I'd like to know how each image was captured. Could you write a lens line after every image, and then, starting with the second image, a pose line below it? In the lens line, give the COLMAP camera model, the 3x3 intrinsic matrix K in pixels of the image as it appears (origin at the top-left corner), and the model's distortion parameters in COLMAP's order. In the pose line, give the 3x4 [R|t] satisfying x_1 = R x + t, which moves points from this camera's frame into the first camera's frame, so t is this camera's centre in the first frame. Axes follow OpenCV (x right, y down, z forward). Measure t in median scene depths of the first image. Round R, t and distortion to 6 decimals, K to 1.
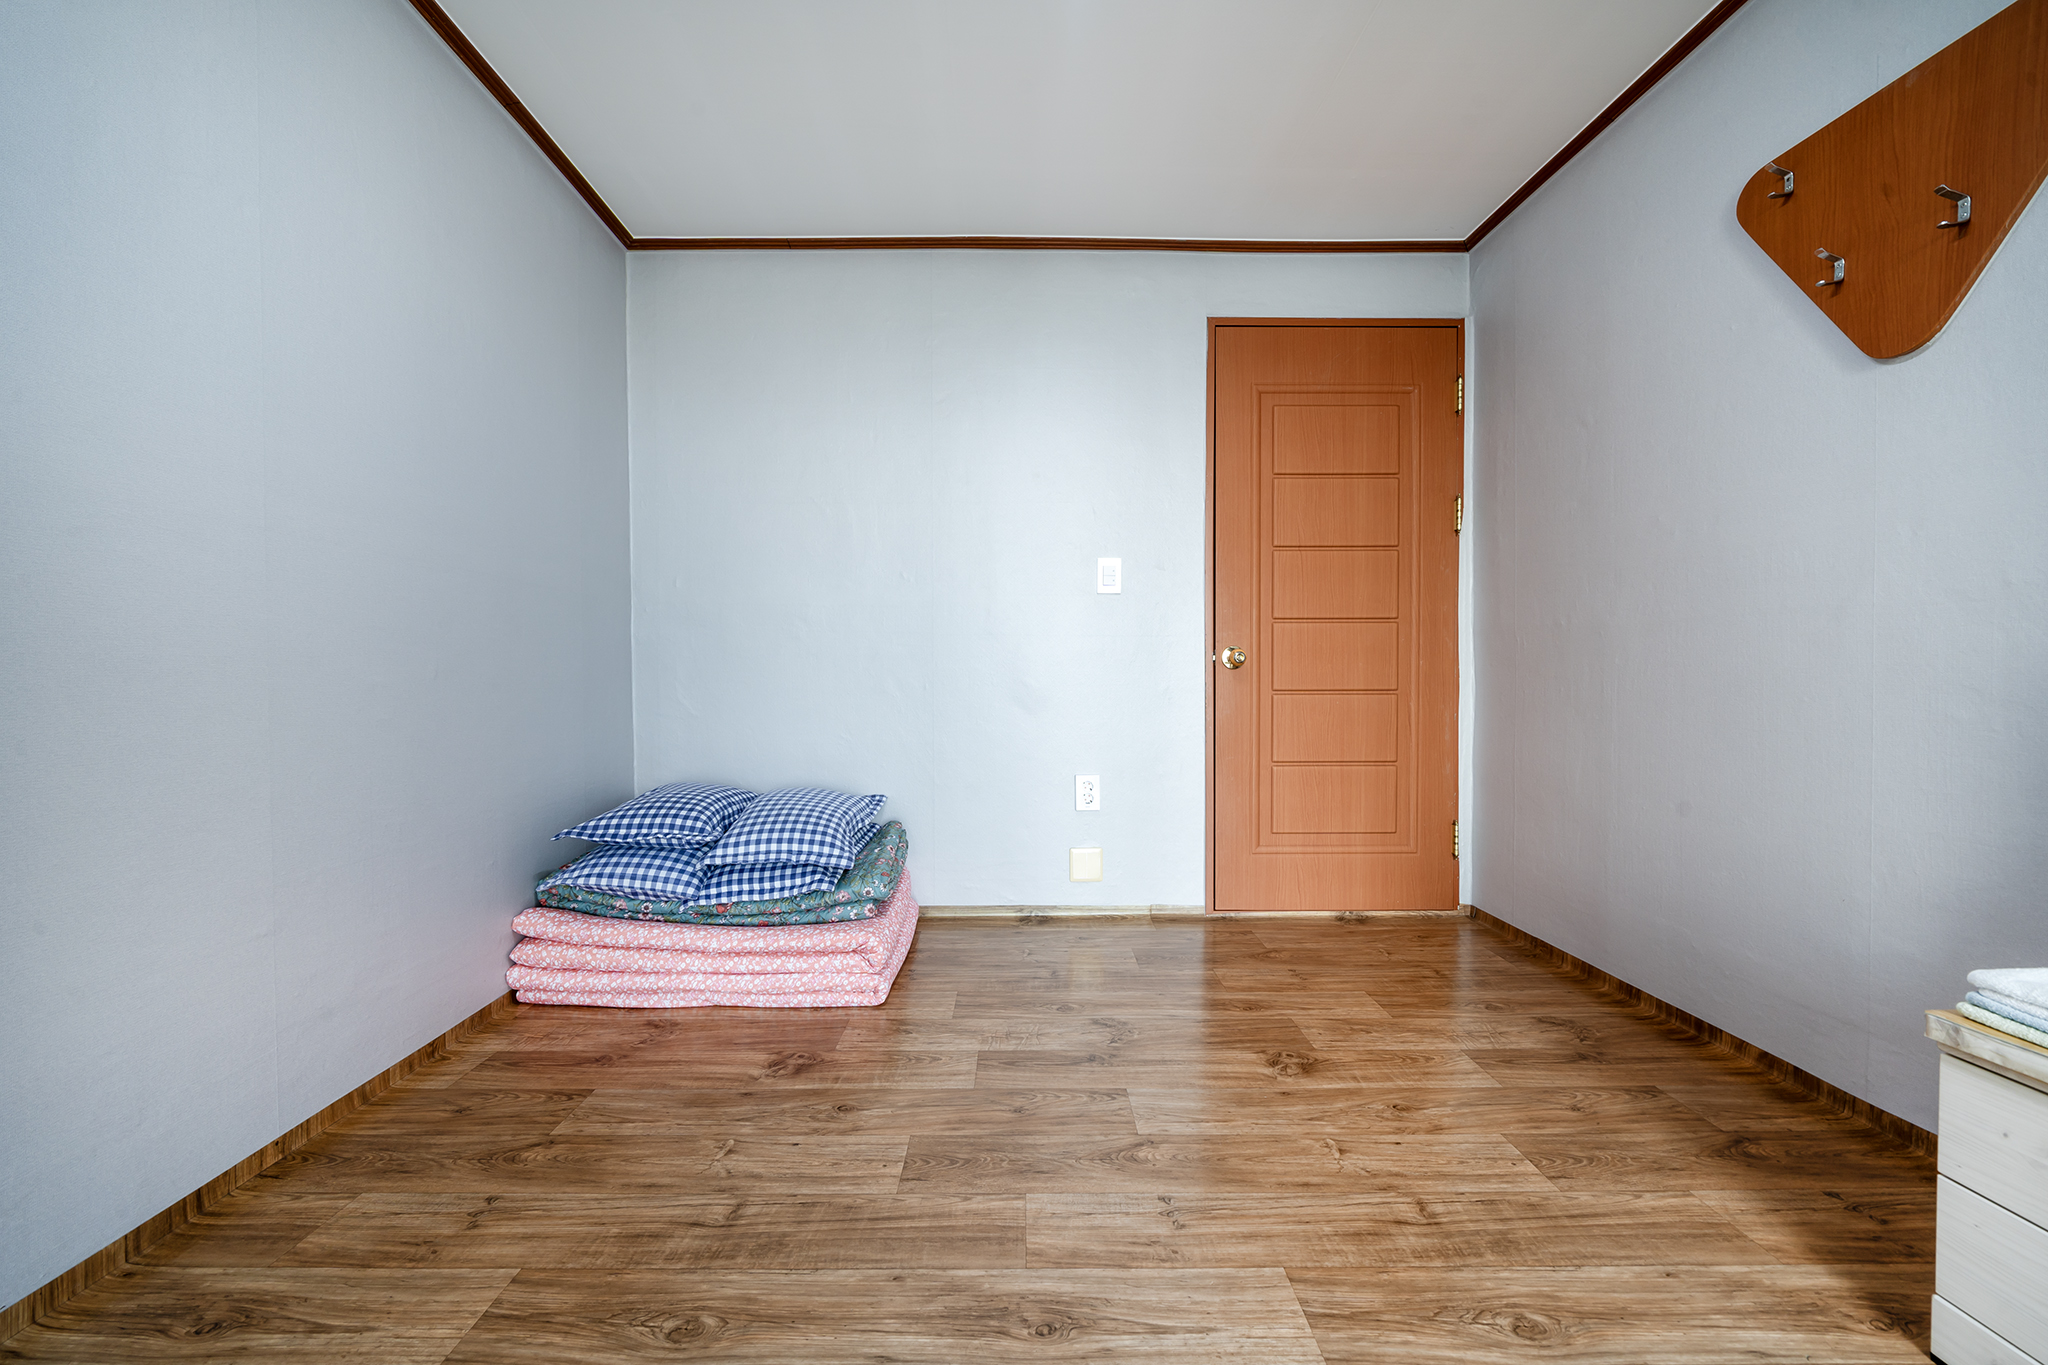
lens RADIAL K [[710.1, 0, 1027.3], [0, 710.1, 687.3], [0, 0, 1]] dist [-0.004702, -0.000245]
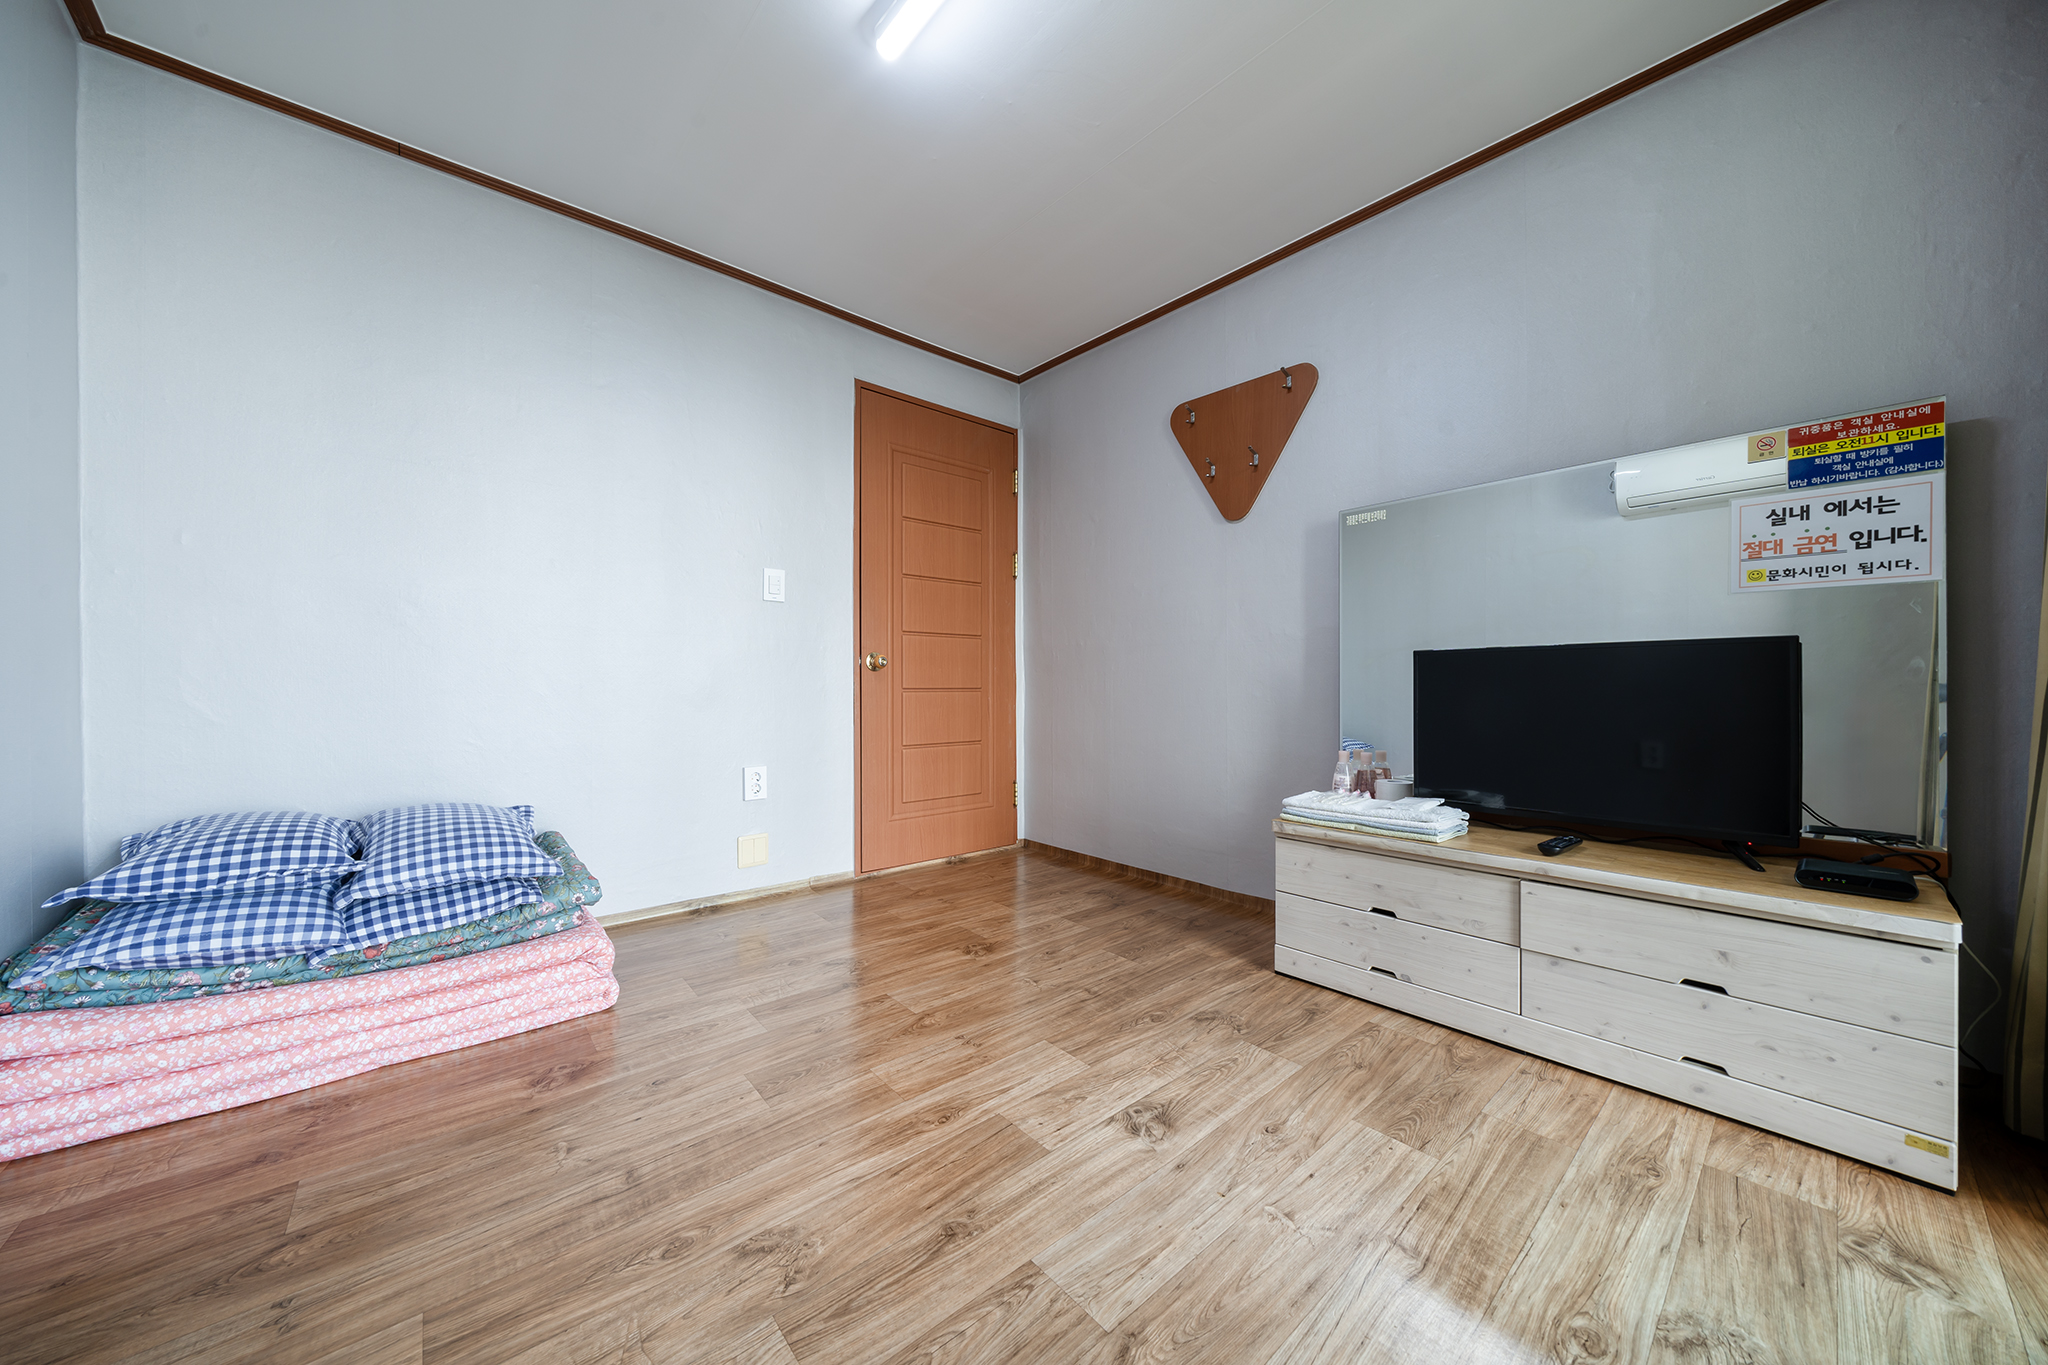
lens RADIAL K [[710.1, 0, 1012.3], [0, 710.1, 685.9], [0, 0, 1]] dist [-0.004702, -0.000245]
pose [[0.762901, 0.002081, 0.646512, -0.416200], [0.008159, 0.999884, -0.012846, 0.022928], [-0.646464, 0.015075, 0.762796, -0.106802]]
